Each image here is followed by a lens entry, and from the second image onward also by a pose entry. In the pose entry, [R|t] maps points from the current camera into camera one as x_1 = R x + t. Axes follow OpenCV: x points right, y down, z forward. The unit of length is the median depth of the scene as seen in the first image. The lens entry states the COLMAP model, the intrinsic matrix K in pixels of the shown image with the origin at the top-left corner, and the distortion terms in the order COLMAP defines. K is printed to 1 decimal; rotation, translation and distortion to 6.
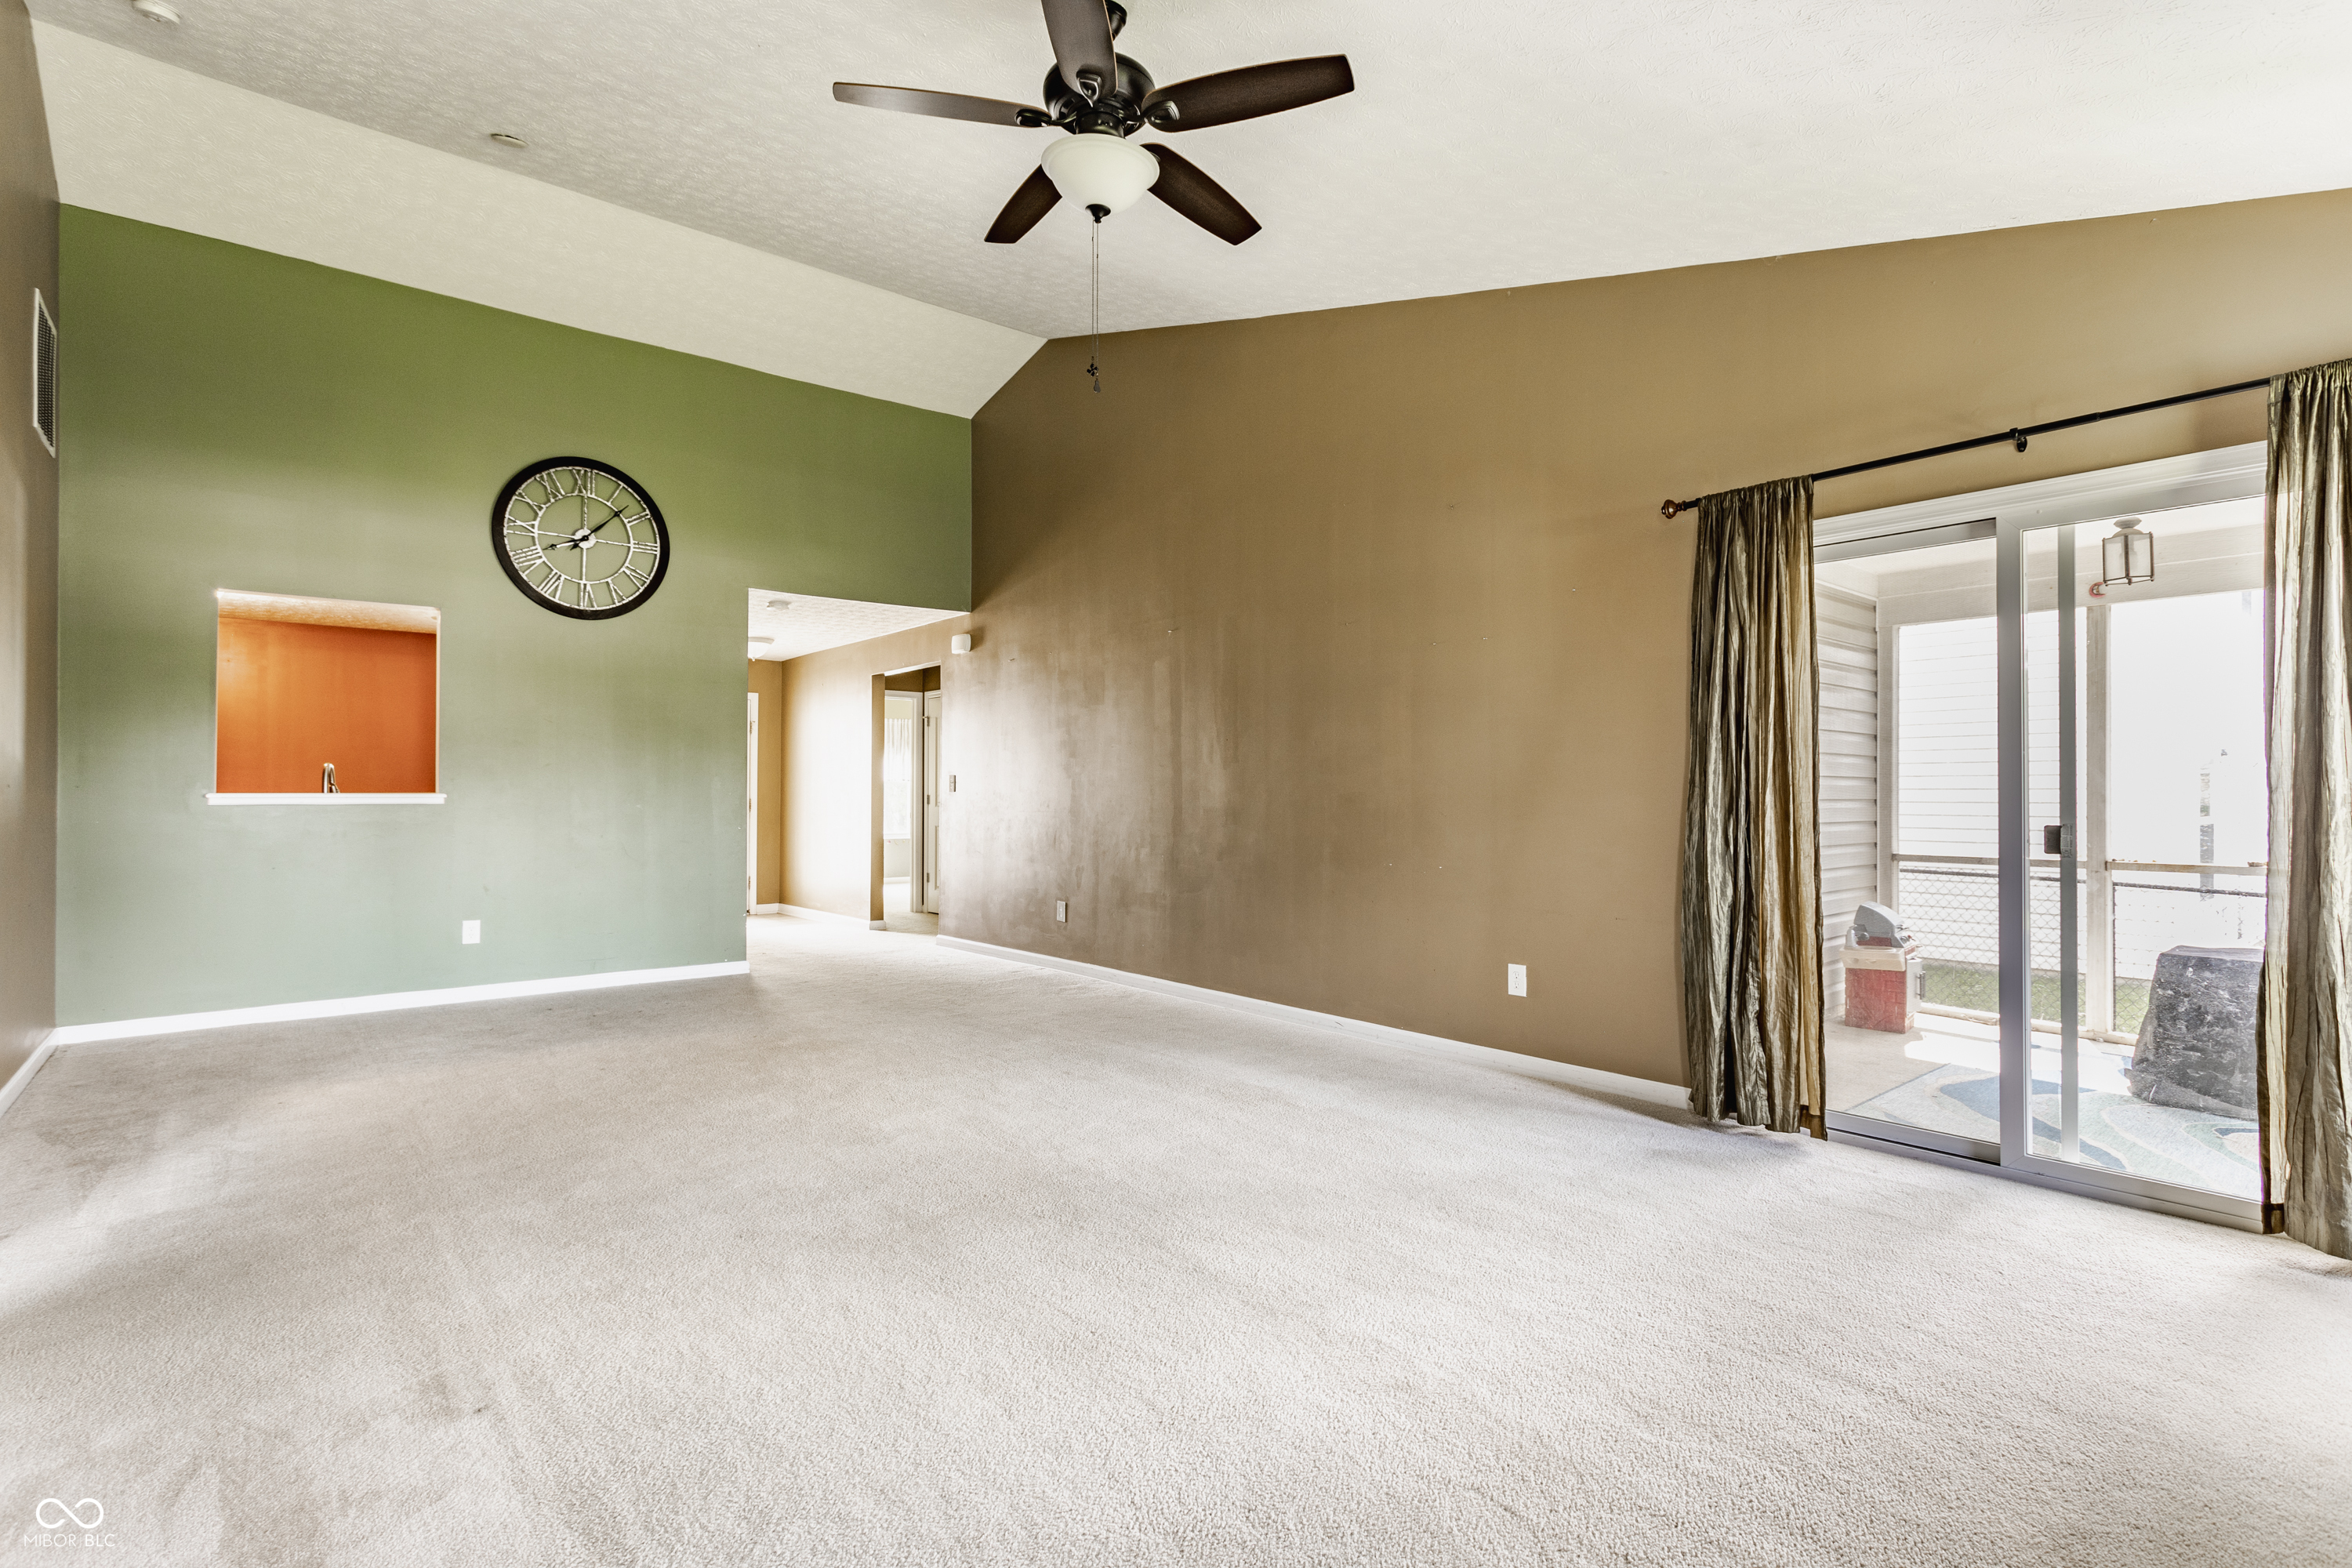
lens RADIAL K [[1122.3, 0, 1189.6], [0, 1122.3, 794.7], [0, 0, 1]] dist [0.007471, 0.001389]
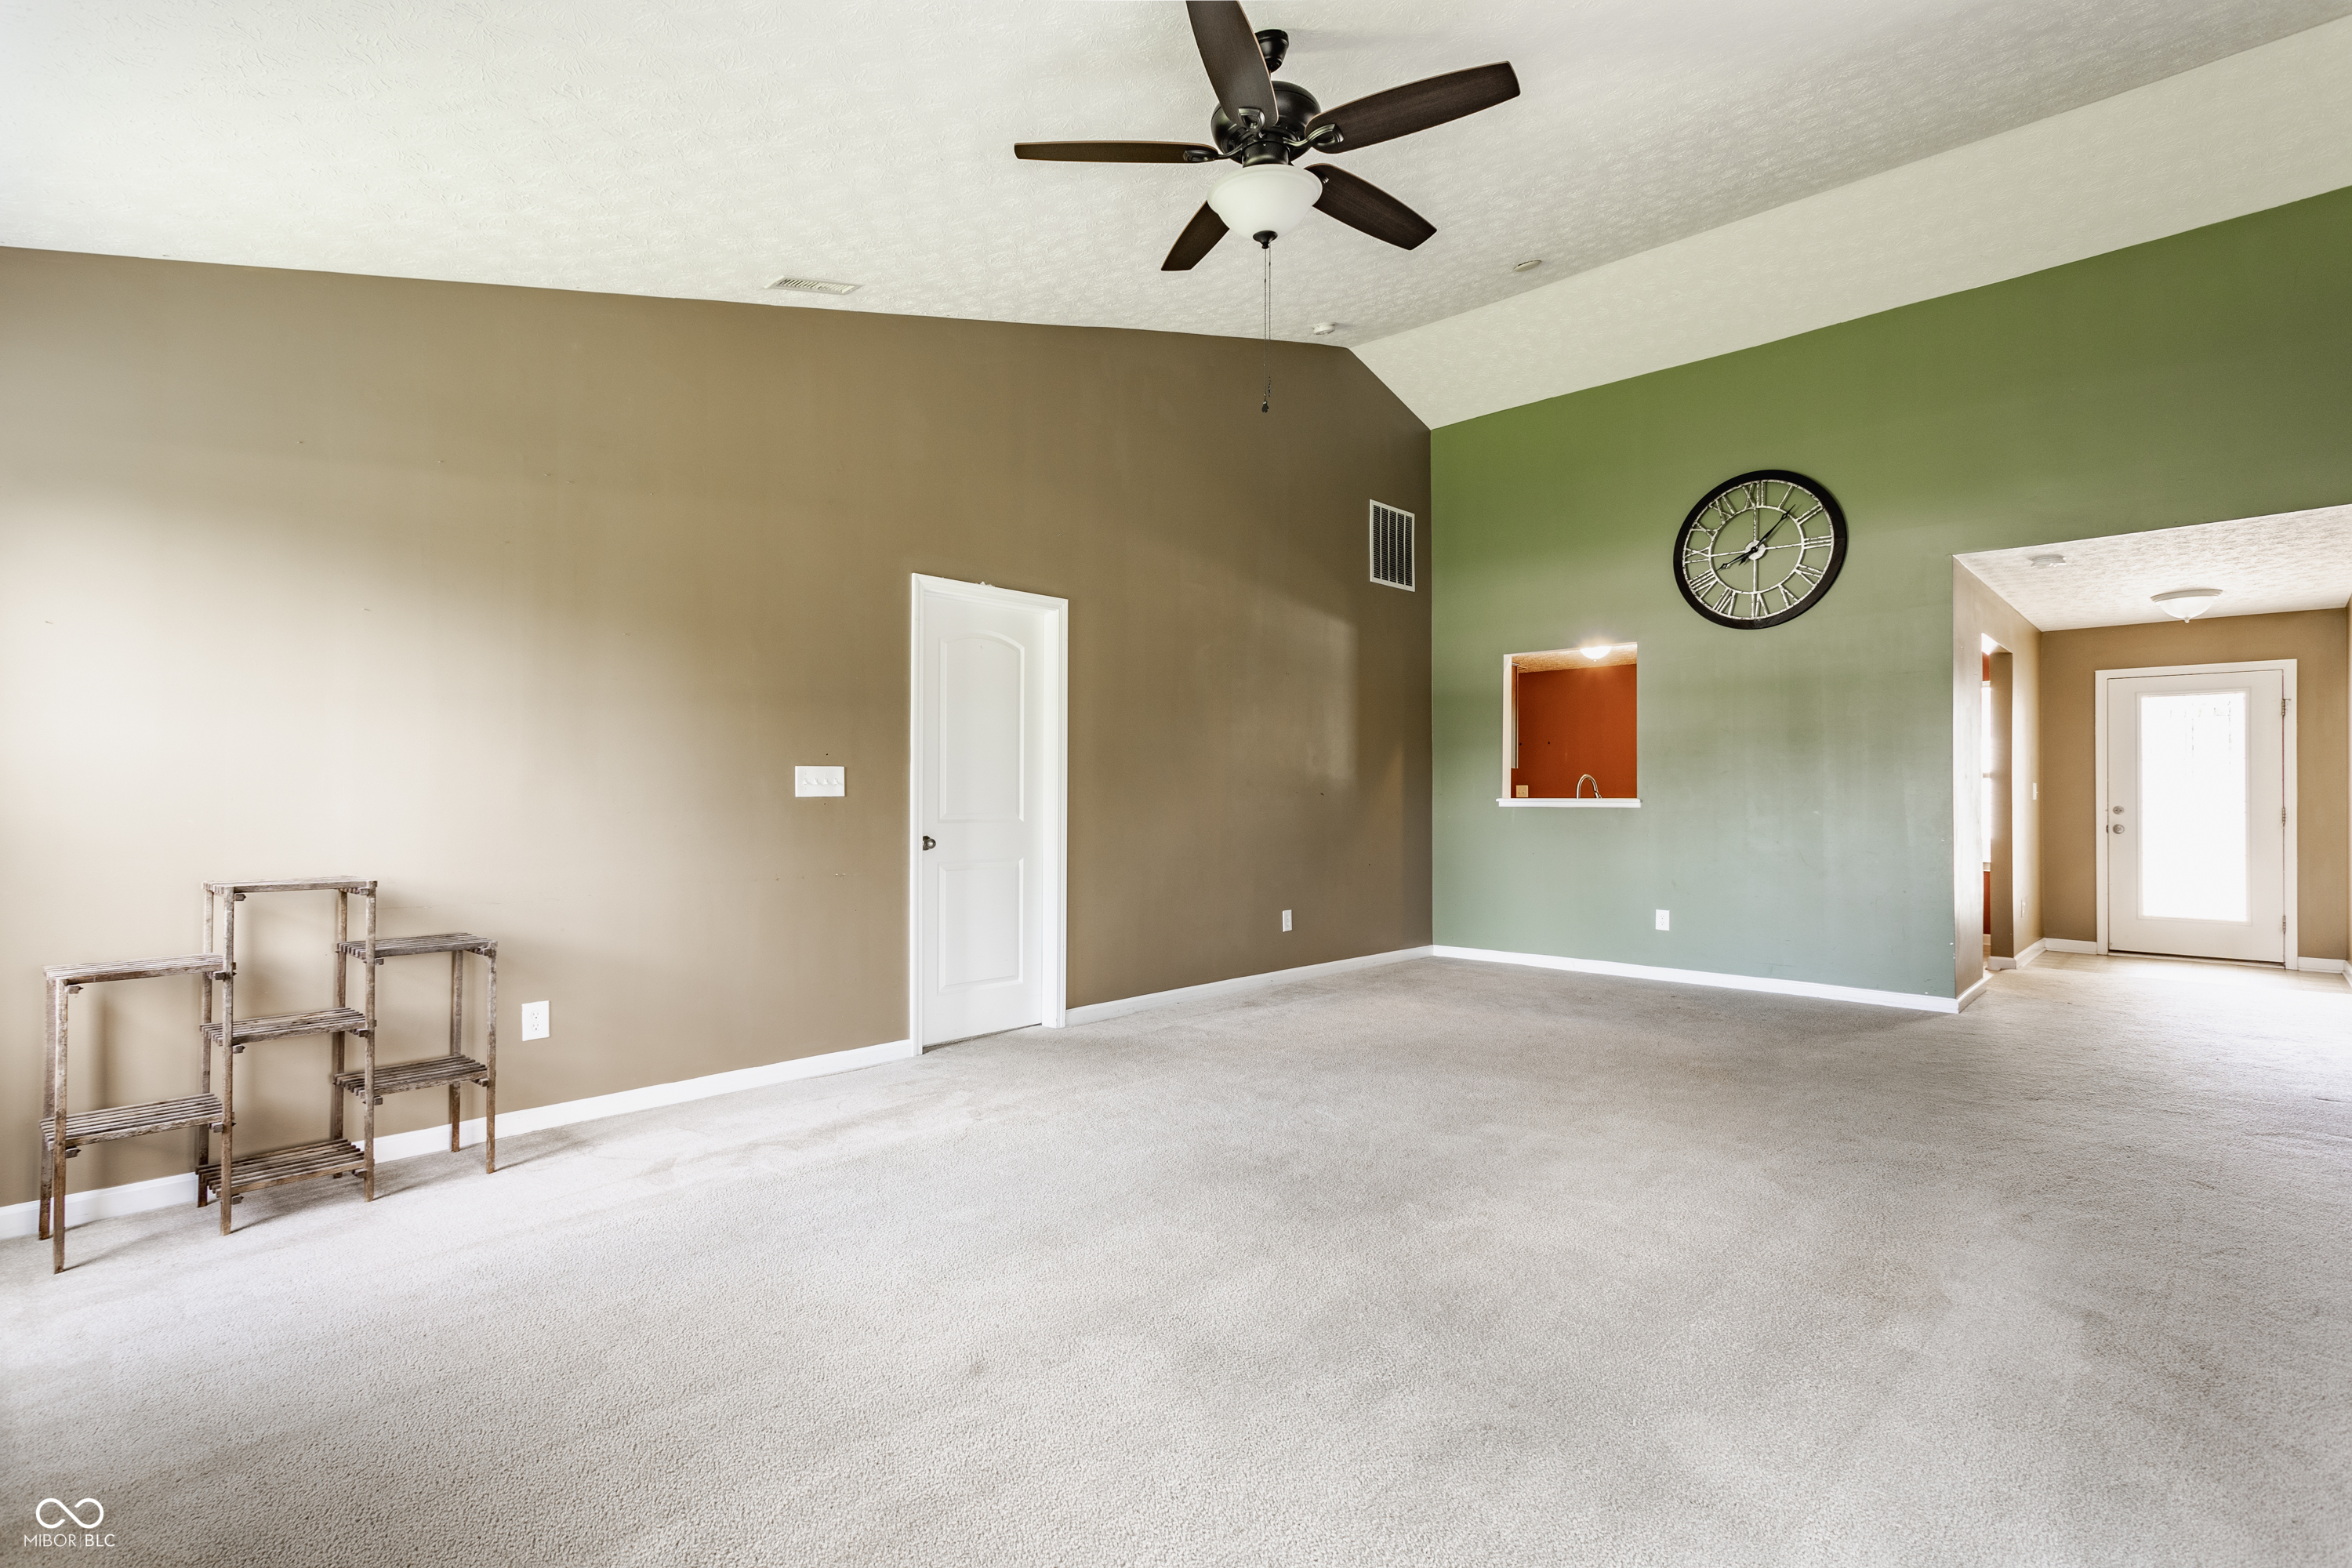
lens RADIAL K [[1122.3, 0, 1161.8], [0, 1122.3, 783.7], [0, 0, 1]] dist [0.007471, 0.001389]
pose [[0.095828, -0.012646, -0.995318, 0.455814], [-0.002666, 0.999912, -0.012961, -0.000240], [0.995394, 0.003895, 0.095786, 0.391274]]
